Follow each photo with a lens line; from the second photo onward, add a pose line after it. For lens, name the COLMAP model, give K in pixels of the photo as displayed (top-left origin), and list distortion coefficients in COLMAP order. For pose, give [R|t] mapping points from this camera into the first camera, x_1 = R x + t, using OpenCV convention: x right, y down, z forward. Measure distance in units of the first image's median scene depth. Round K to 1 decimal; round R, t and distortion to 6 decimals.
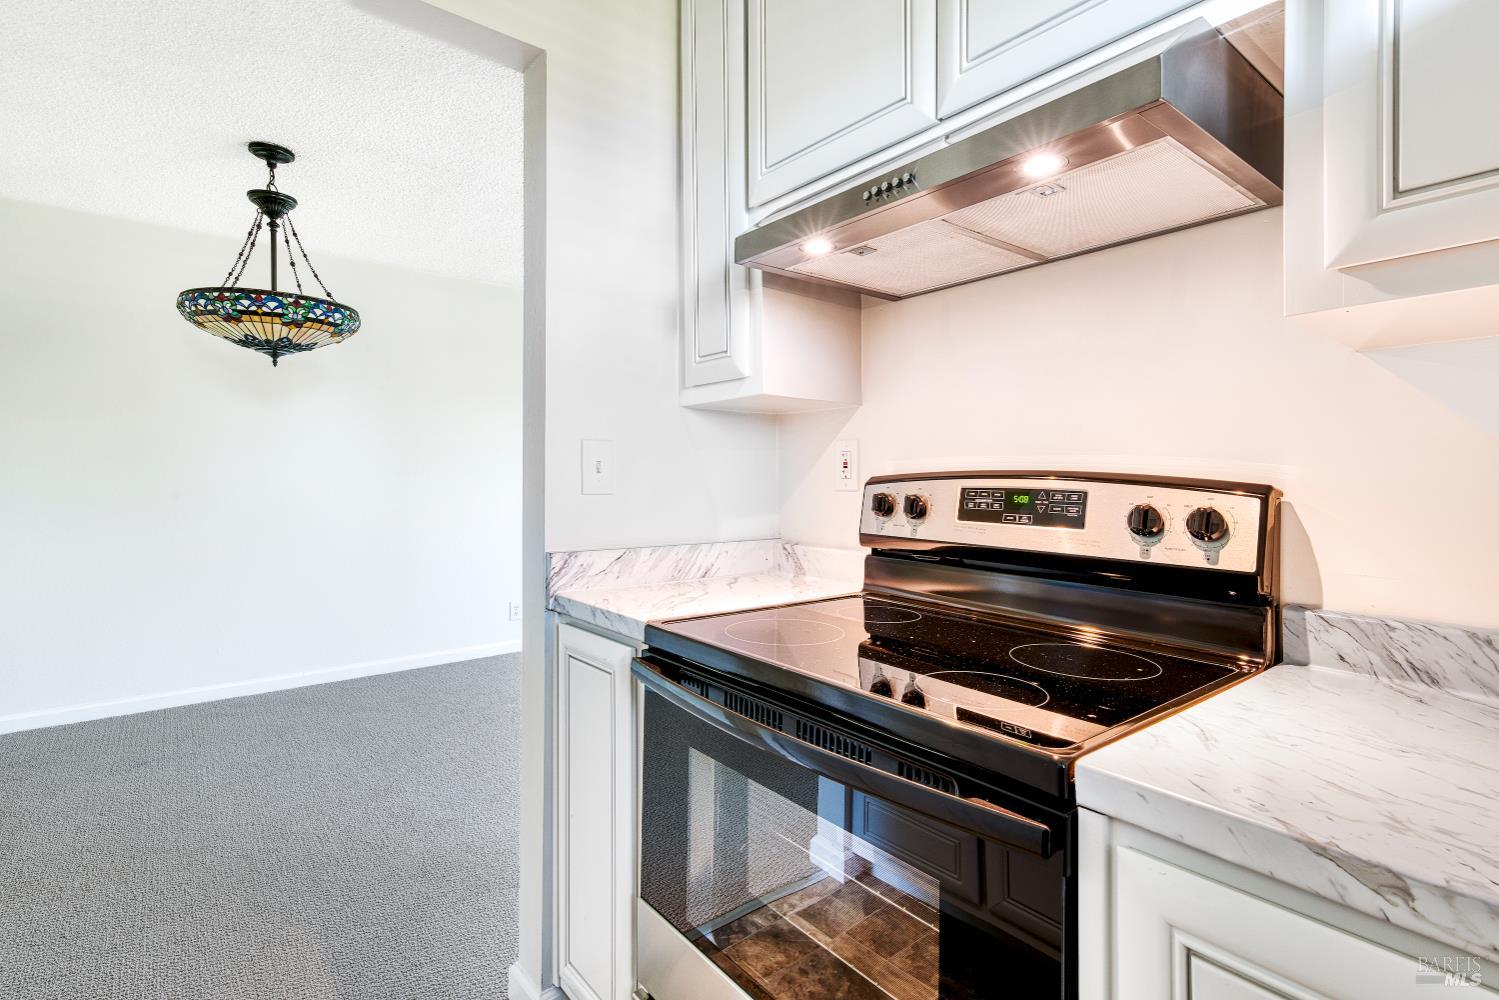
lens RADIAL K [[746.4, 0, 750.6], [0, 746.4, 488.3], [0, 0, 1]] dist [0.024439, -0.000050]
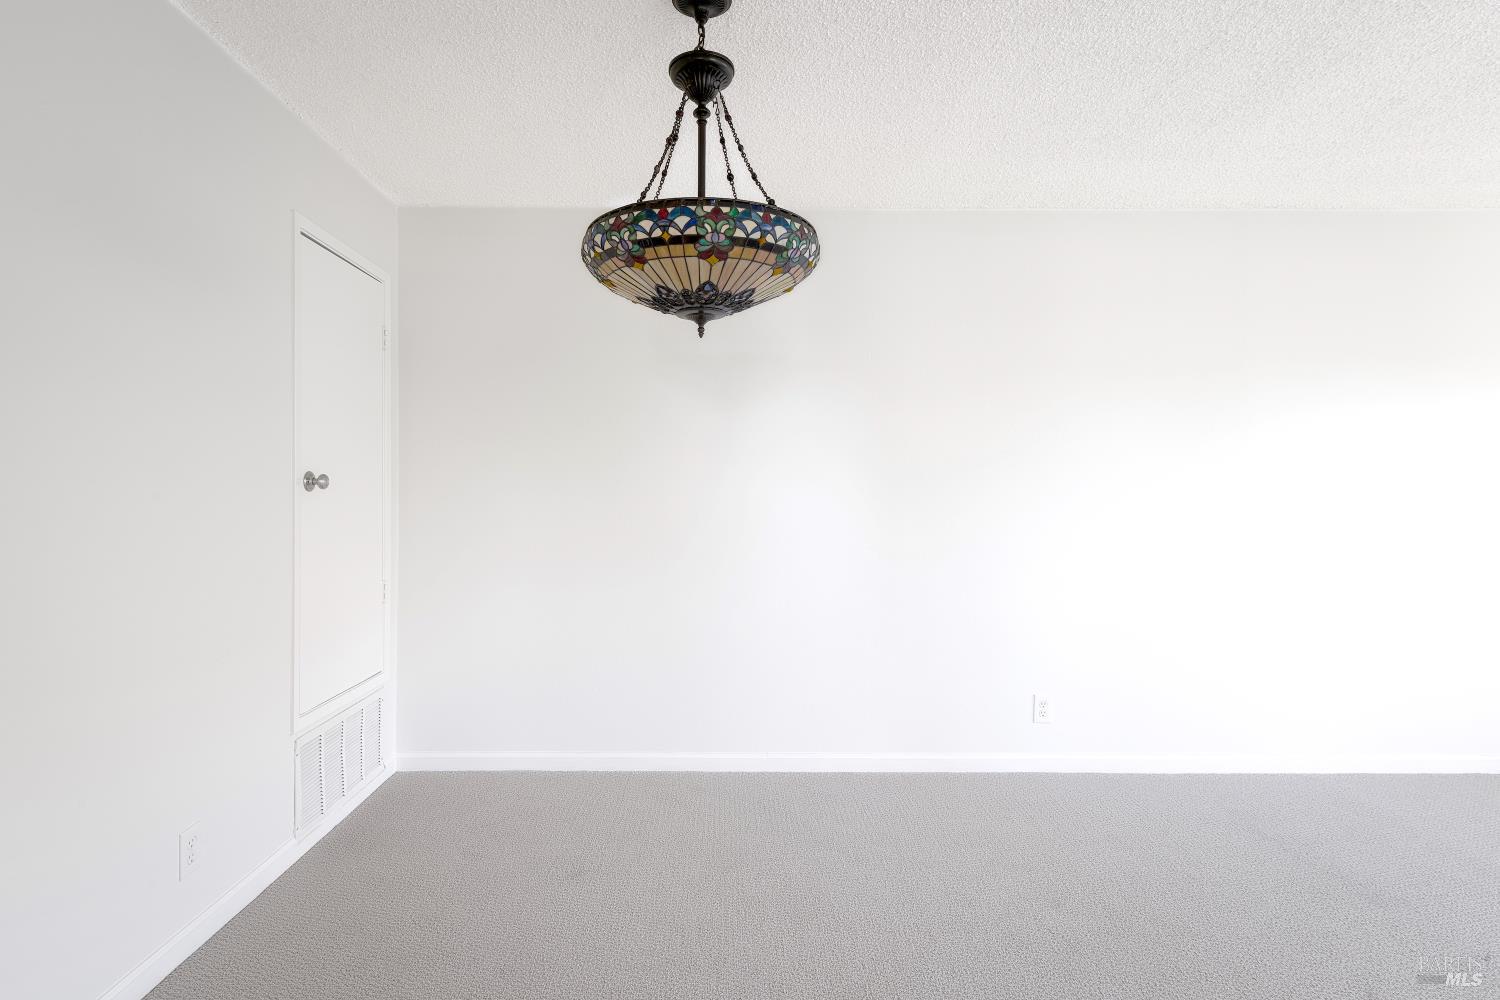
lens RADIAL K [[746.9, 0, 751.4], [0, 746.9, 507.6], [0, 0, 1]] dist [0.024439, -0.000050]
pose [[0.816526, 0.014437, -0.577128, -0.240610], [-0.007915, 0.999873, 0.013814, -0.028339], [0.577254, -0.006712, 0.816537, 0.532477]]
